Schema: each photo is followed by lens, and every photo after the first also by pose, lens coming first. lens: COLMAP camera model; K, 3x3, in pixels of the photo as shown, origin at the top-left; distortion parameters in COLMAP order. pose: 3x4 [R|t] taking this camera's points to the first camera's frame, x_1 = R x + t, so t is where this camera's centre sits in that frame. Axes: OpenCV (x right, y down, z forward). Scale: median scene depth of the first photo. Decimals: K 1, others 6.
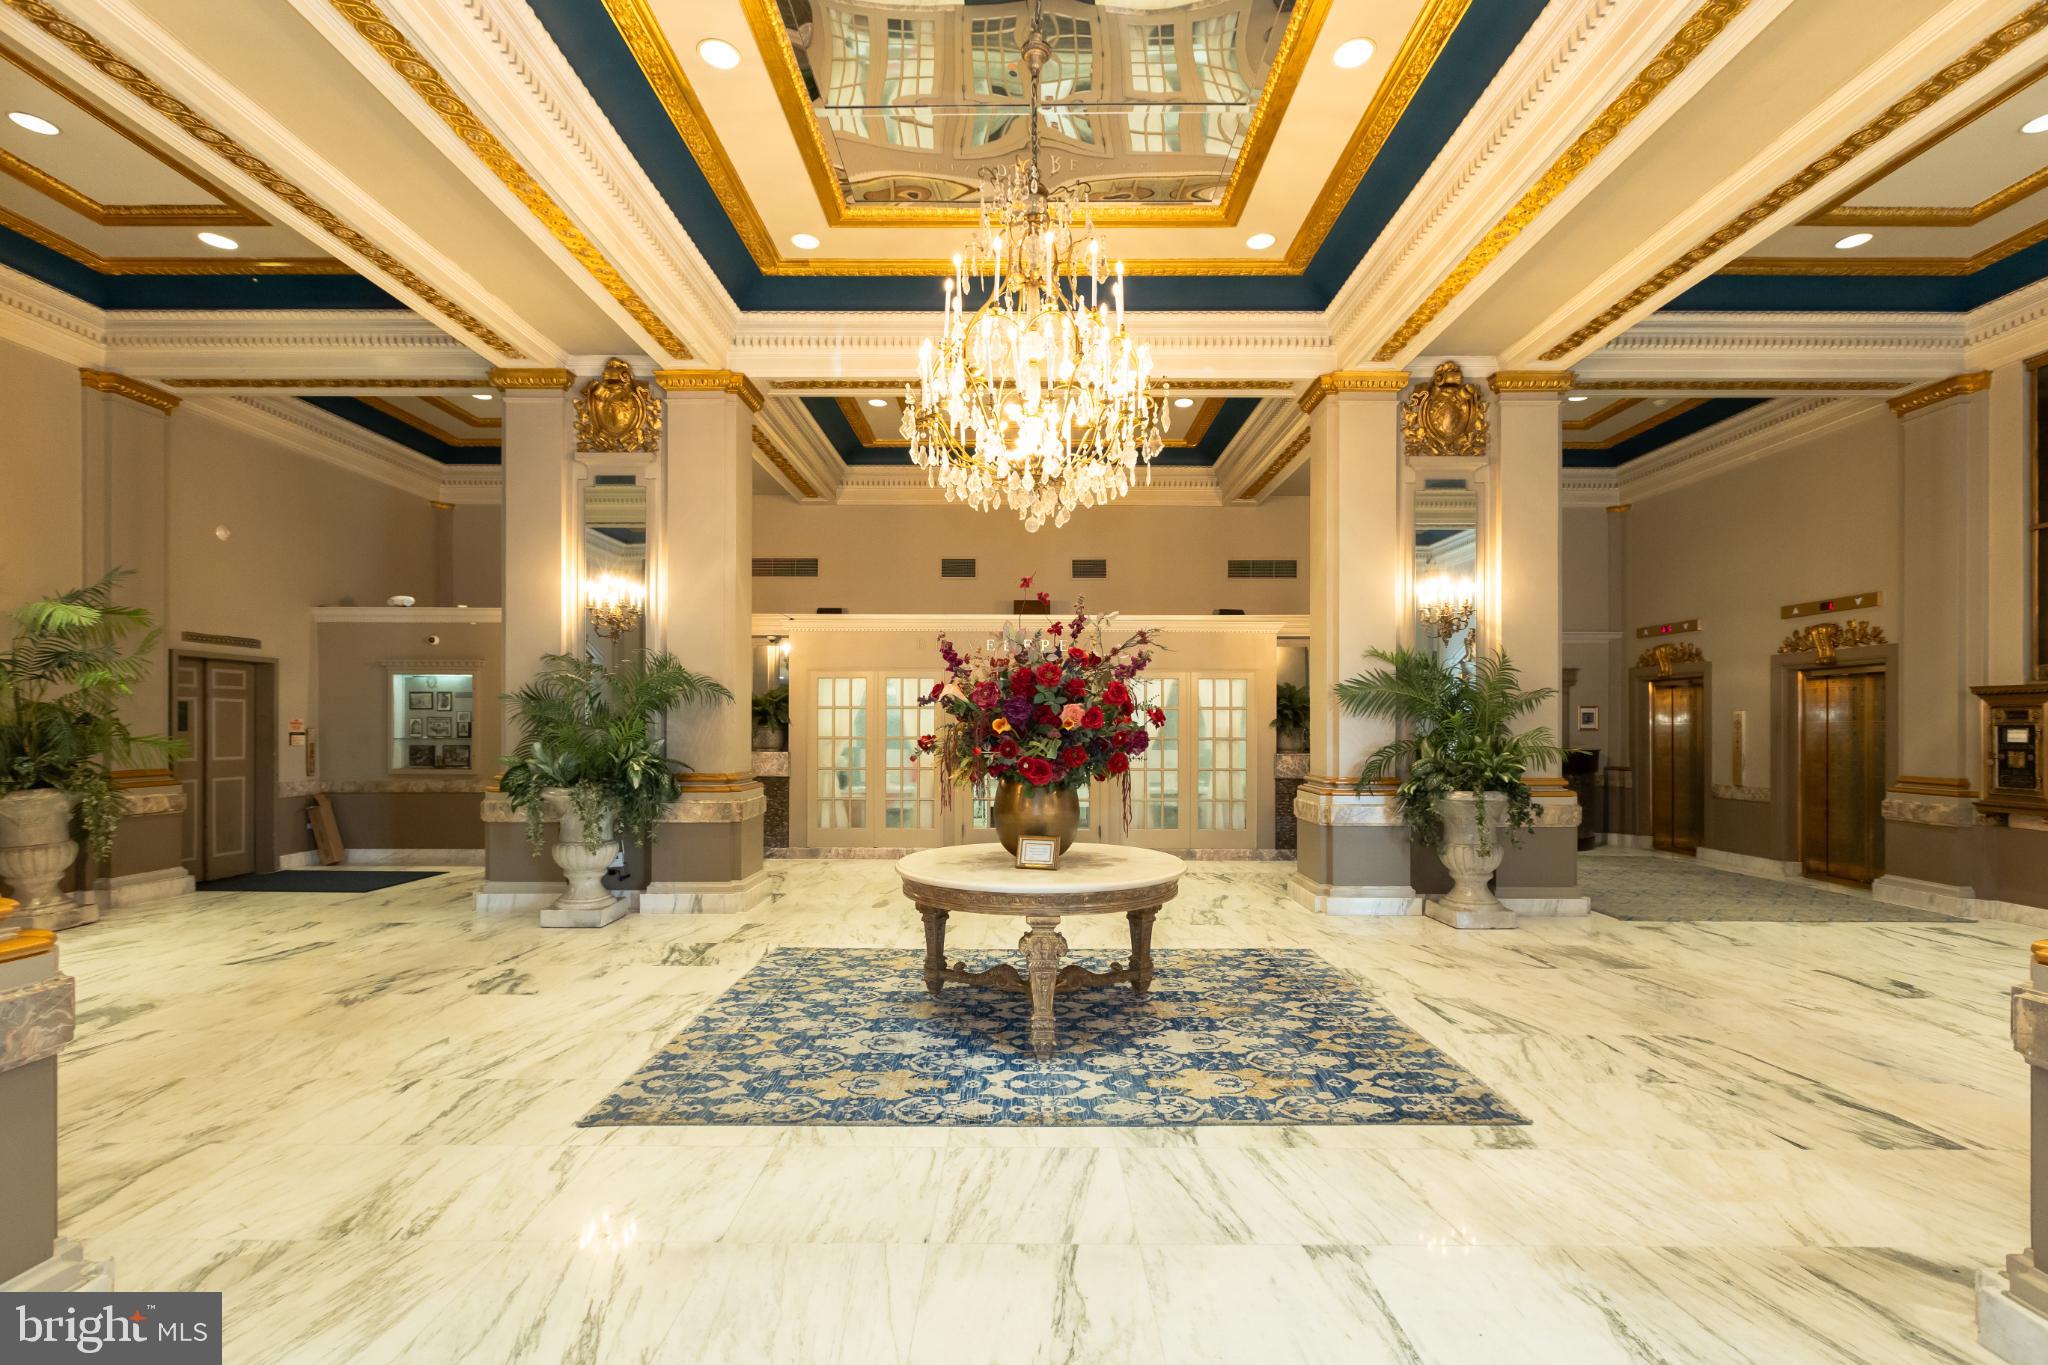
lens RADIAL K [[918.2, 0, 1024.7], [0, 918.2, 710.7], [0, 0, 1]] dist [0.001494, 0.000965]
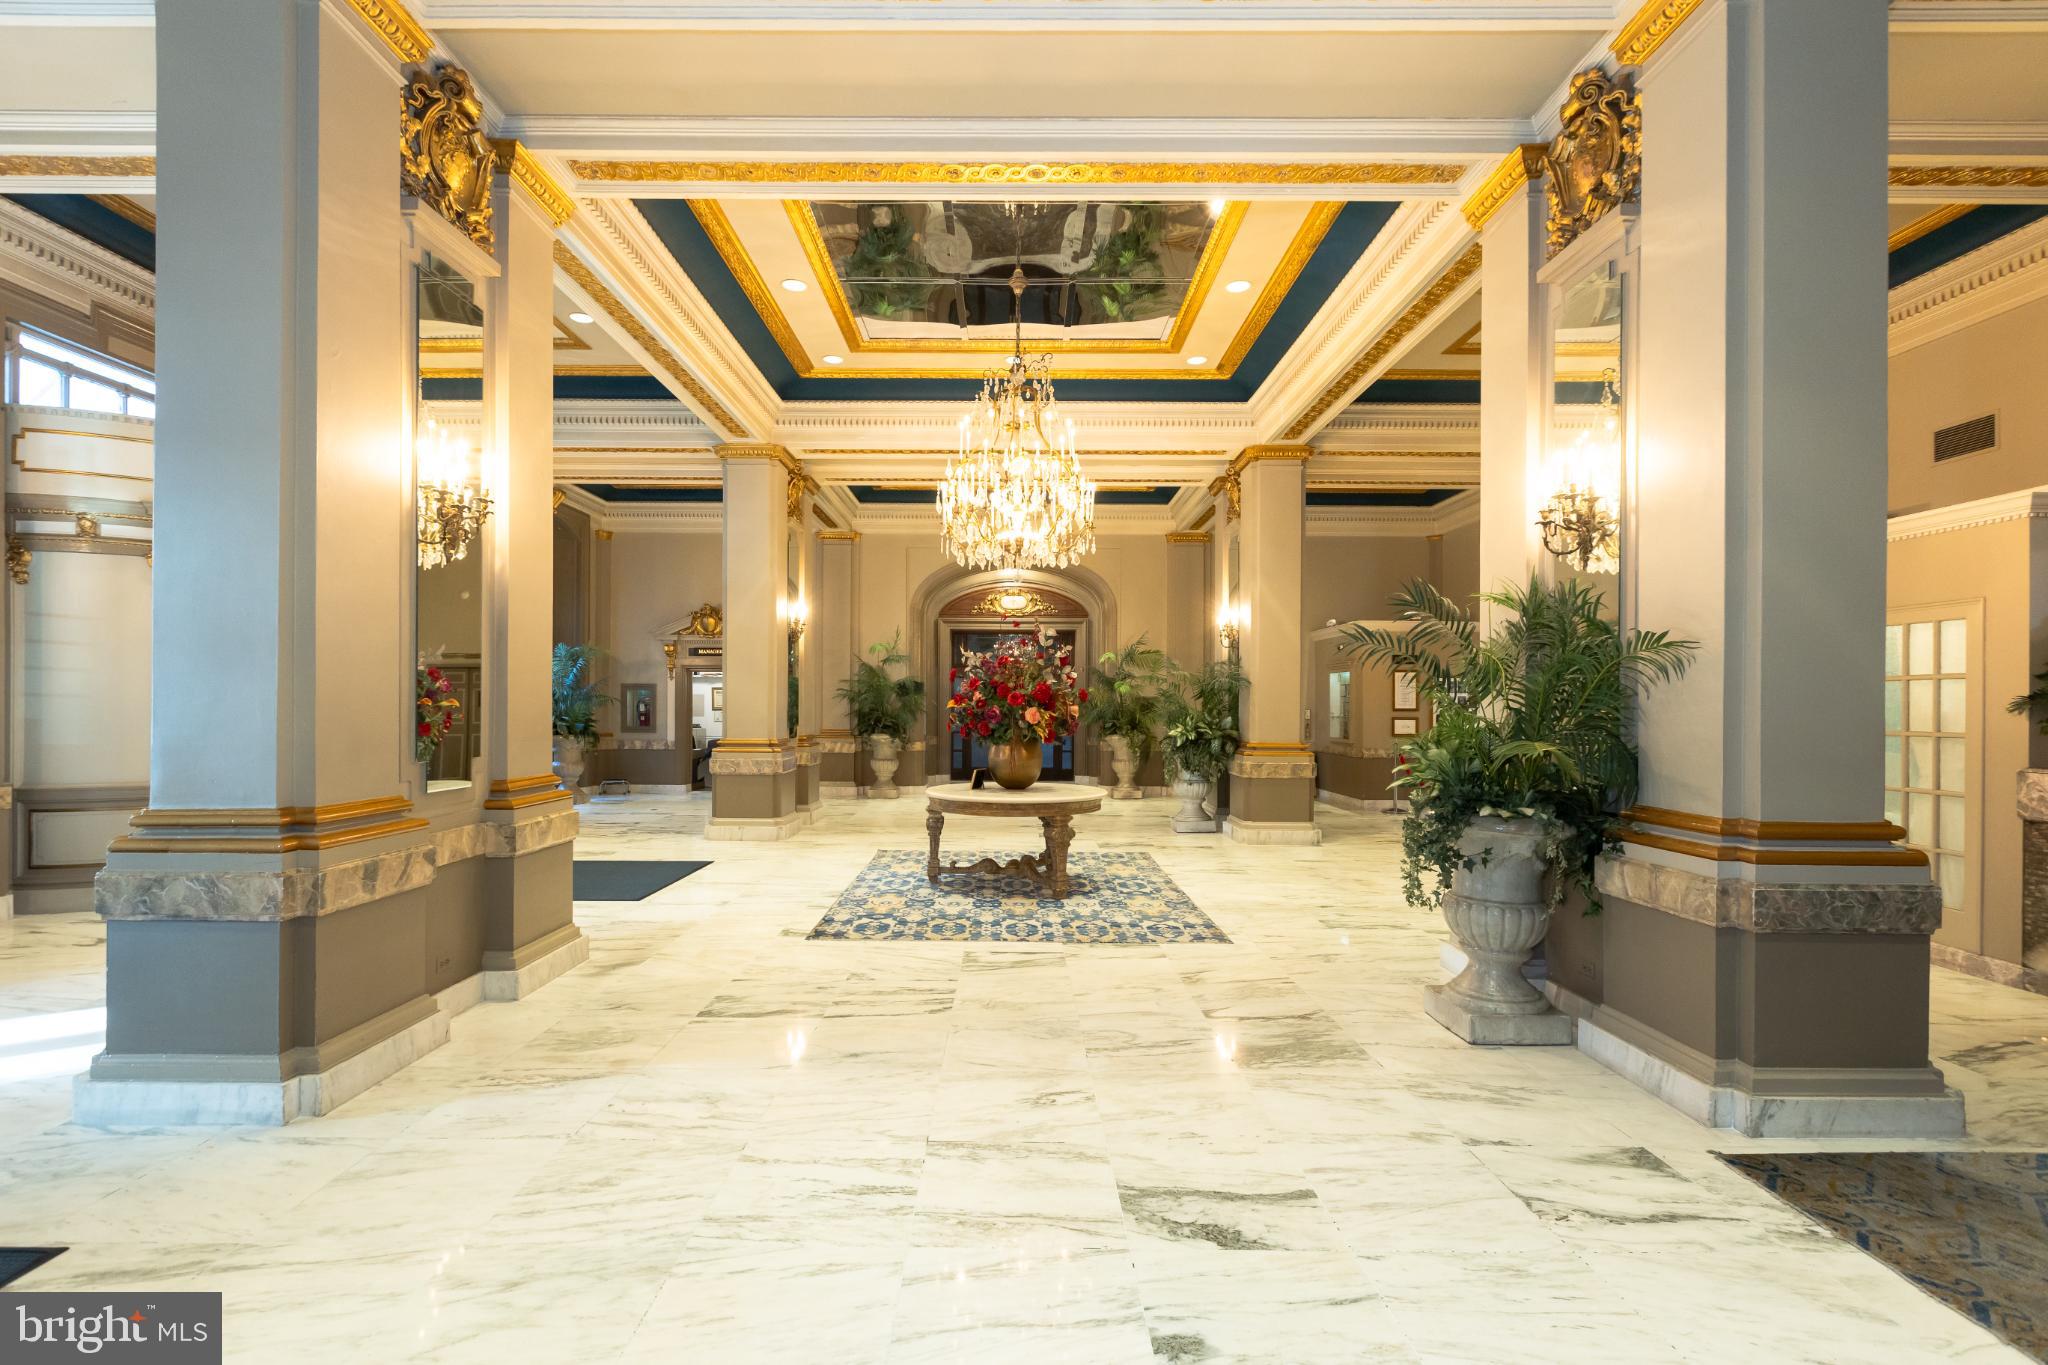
lens RADIAL K [[918.2, 0, 1024.7], [0, 918.2, 710.7], [0, 0, 1]] dist [0.001494, 0.000965]
pose [[0.009991, 0.003236, -0.999945, 1.581578], [0.009316, 0.999951, 0.003329, 0.021096], [0.999907, -0.009349, 0.009961, 0.983291]]
